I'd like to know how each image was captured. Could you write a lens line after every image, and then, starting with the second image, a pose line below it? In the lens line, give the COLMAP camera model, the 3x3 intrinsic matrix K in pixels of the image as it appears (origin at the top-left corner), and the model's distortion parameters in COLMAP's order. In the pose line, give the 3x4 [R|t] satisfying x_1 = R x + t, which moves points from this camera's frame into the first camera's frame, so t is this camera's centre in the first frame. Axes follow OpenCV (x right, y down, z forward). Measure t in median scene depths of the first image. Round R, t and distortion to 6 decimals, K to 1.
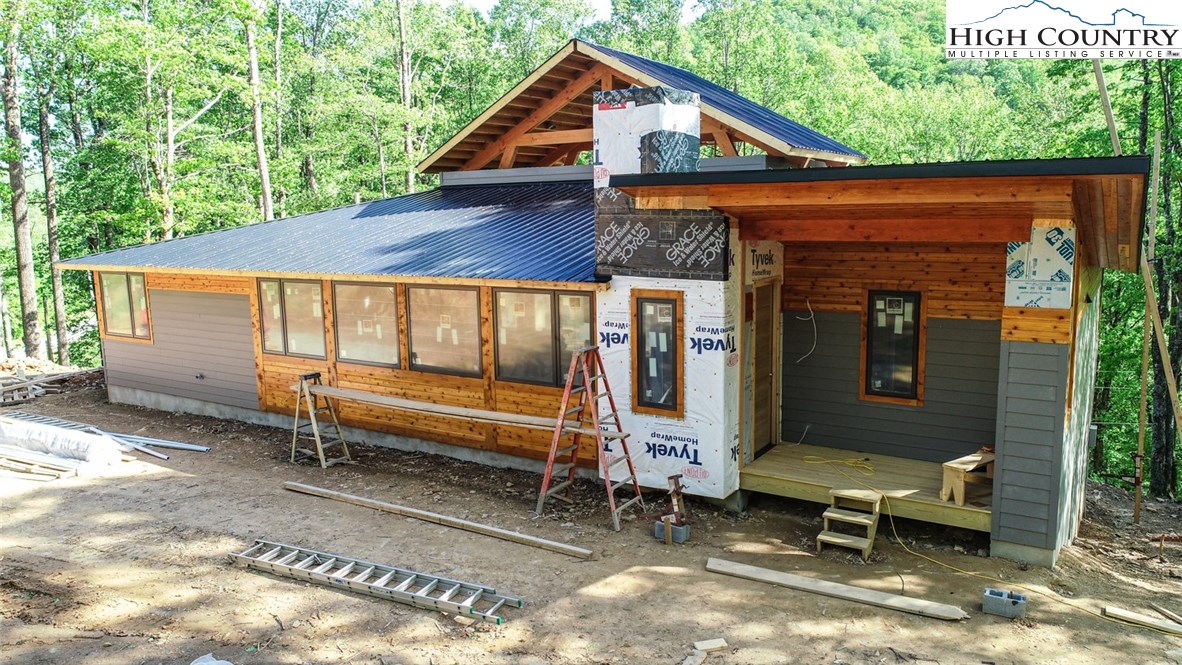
lens RADIAL K [[863.9, 0, 590.9], [0, 863.9, 344.2], [0, 0, 1]] dist [-0.008647, -0.002418]
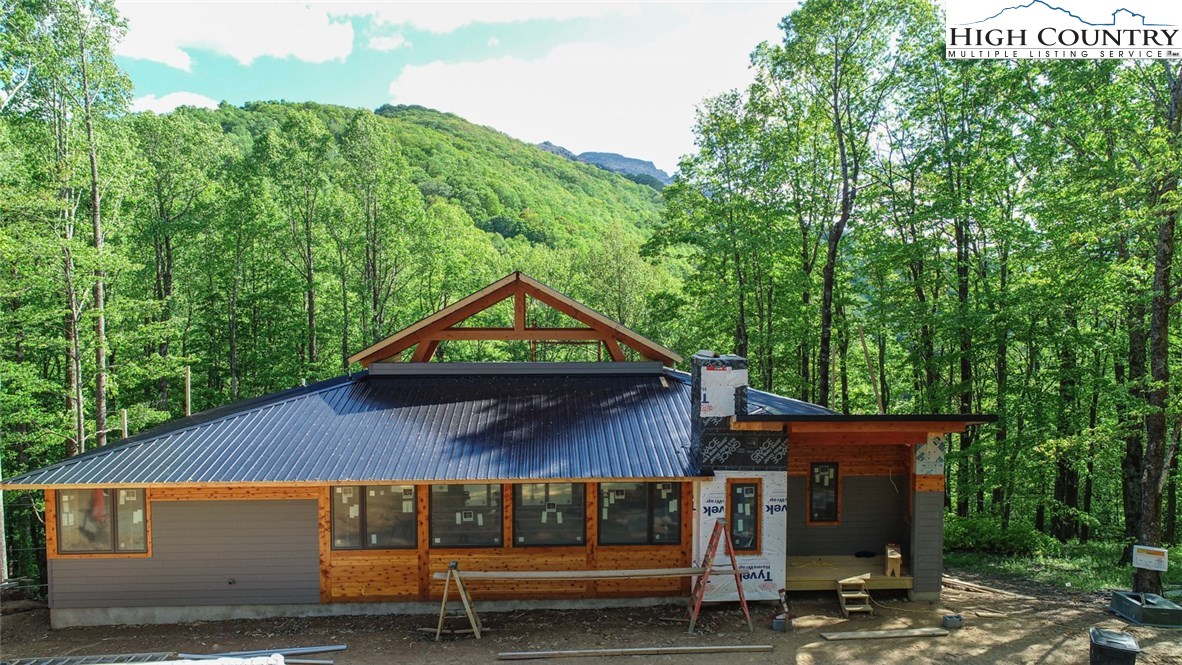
lens RADIAL K [[810.0, 0, 625.3], [0, 810.0, 337.8], [0, 0, 1]] dist [-0.014882, 0.003087]
pose [[0.798997, -0.005589, 0.601310, -1.032592], [0.073671, 0.993334, -0.088659, -0.208358], [-0.596806, 0.115138, 0.794082, -0.128136]]
